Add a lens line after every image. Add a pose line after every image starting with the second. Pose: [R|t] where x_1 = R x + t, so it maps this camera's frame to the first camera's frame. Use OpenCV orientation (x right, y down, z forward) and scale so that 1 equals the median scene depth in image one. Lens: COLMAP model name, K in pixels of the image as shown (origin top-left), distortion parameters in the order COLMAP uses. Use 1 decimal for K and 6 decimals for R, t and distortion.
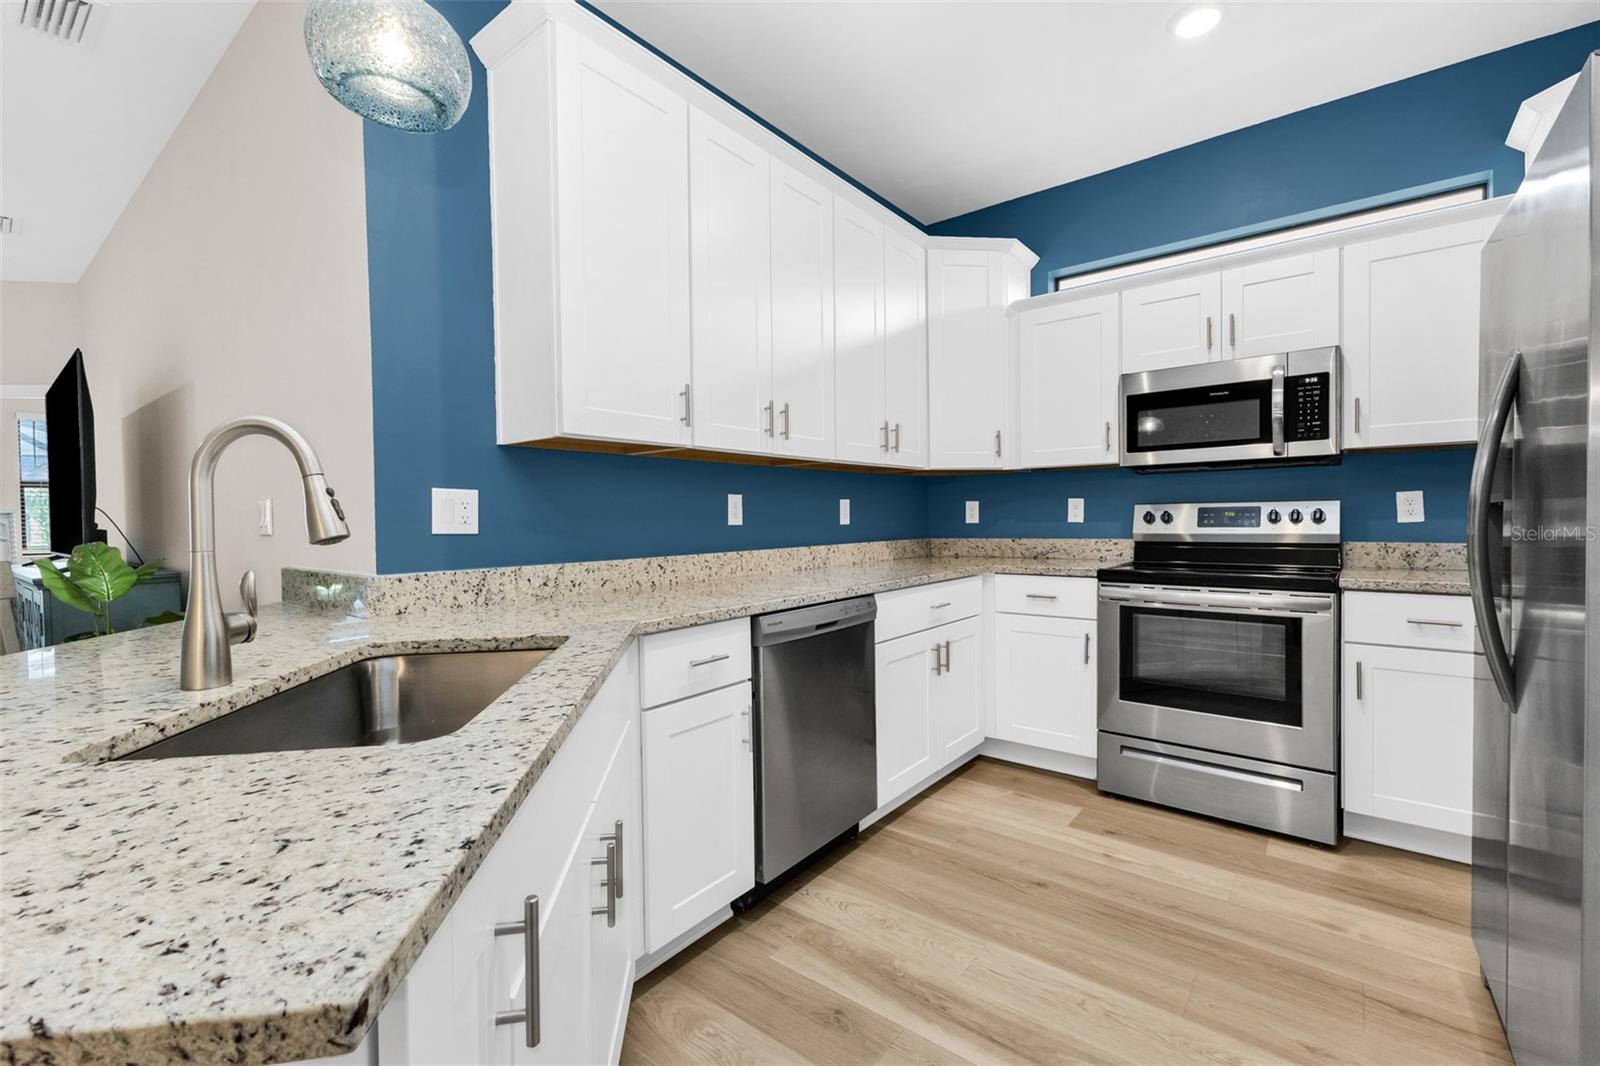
lens RADIAL K [[682.0, 0, 801.5], [0, 682.0, 521.1], [0, 0, 1]] dist [0.009435, 0.000085]
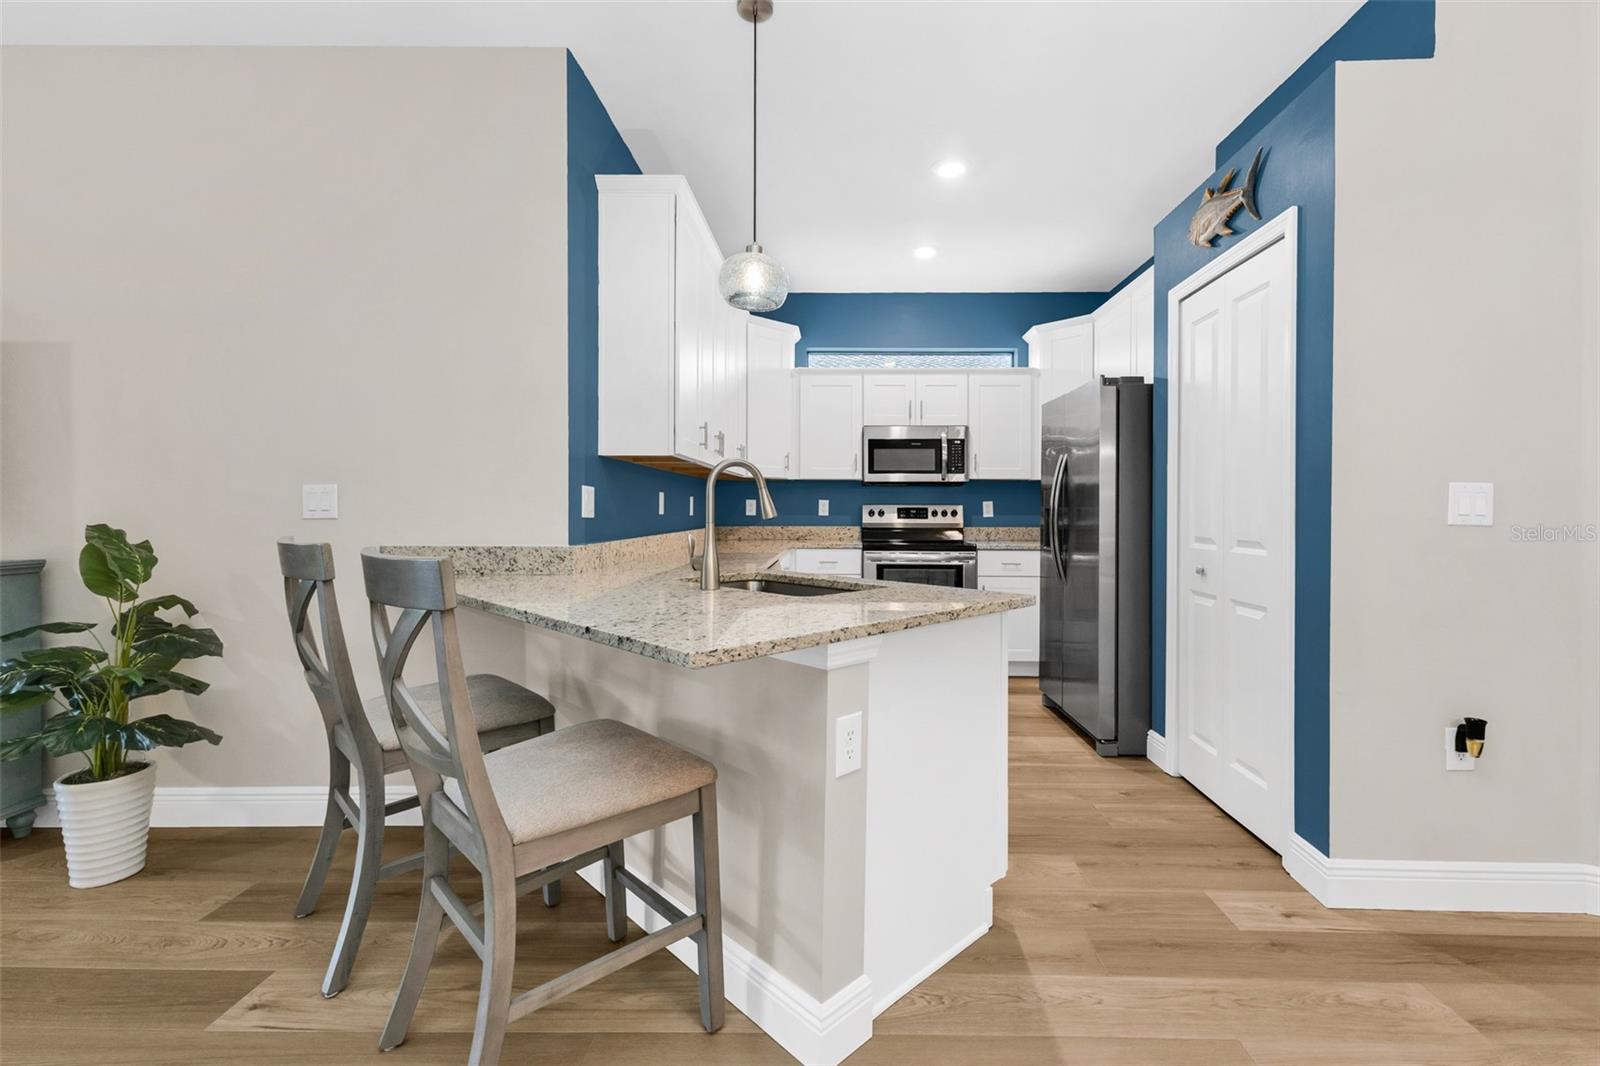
lens RADIAL K [[717.1, 0, 802.3], [0, 717.1, 506.0], [0, 0, 1]] dist [0.012434, -0.000788]
pose [[0.805422, 0.018922, 0.592400, -0.732598], [-0.010483, 0.999789, -0.017683, 0.011948], [-0.592610, 0.008032, 0.805450, -0.327731]]
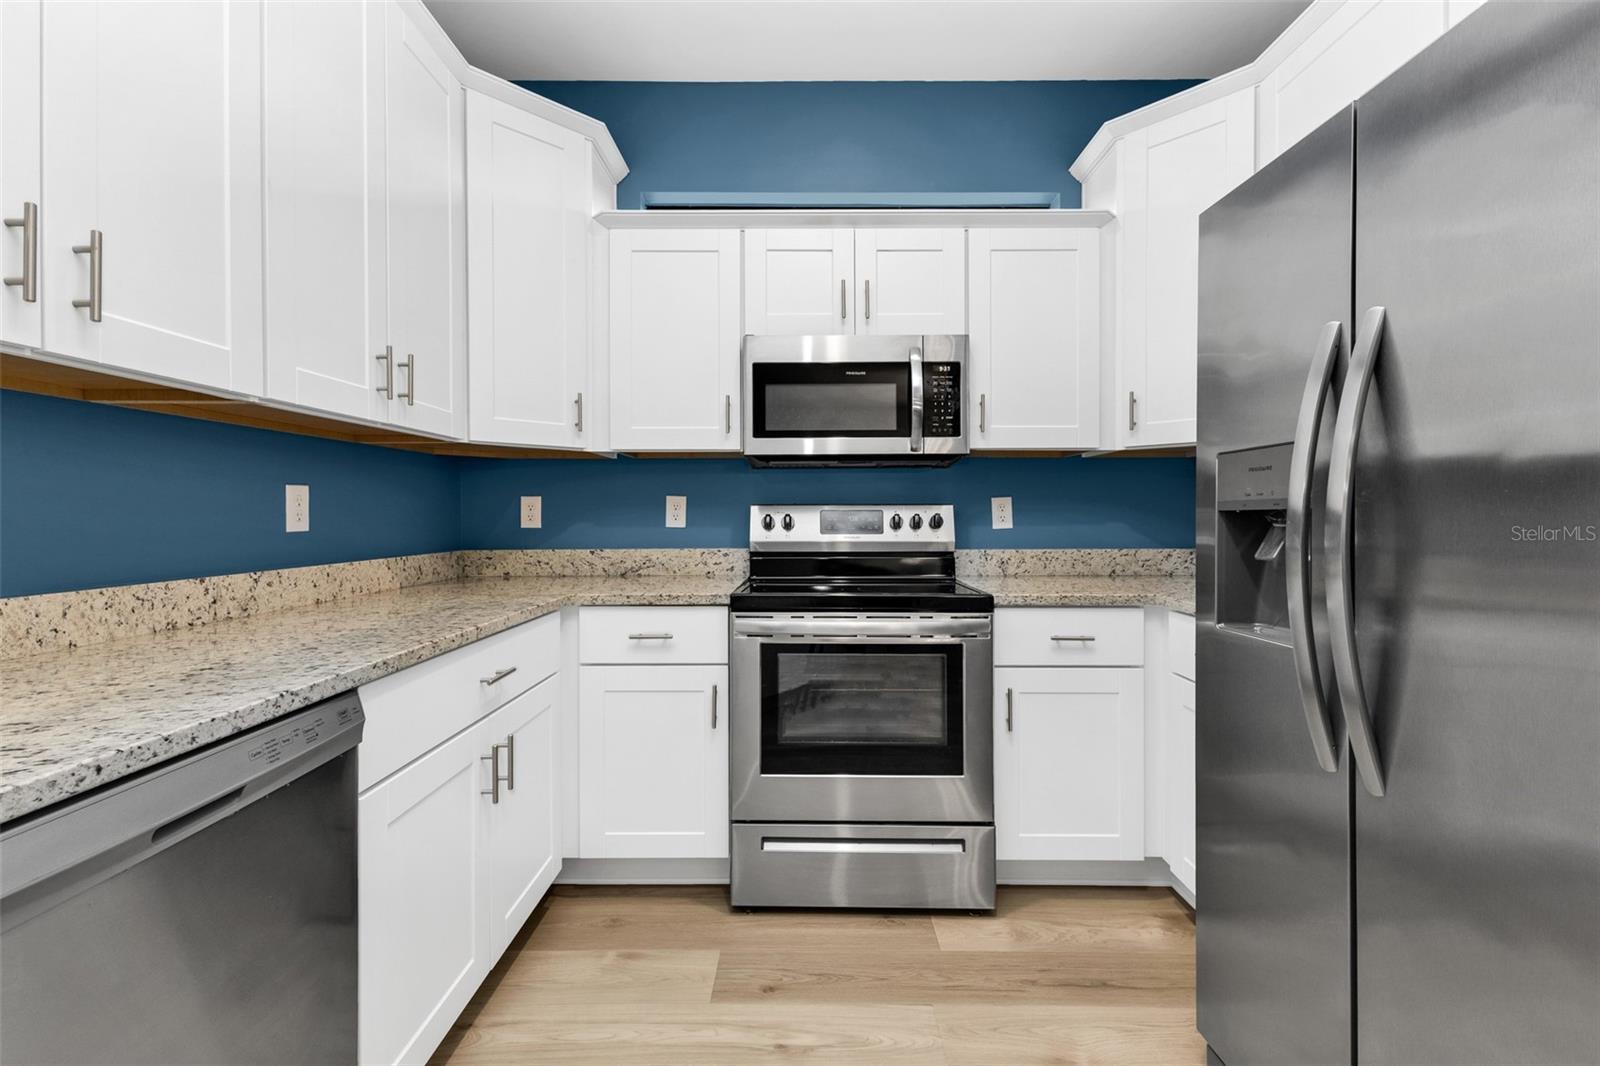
lens RADIAL K [[682.0, 0, 801.5], [0, 682.0, 521.1], [0, 0, 1]] dist [0.009435, 0.000085]
pose [[0.782266, 0.006191, 0.622914, 0.045881], [-0.005264, 0.999981, -0.003327, -0.004344], [-0.622923, -0.000677, 0.782283, 0.396259]]
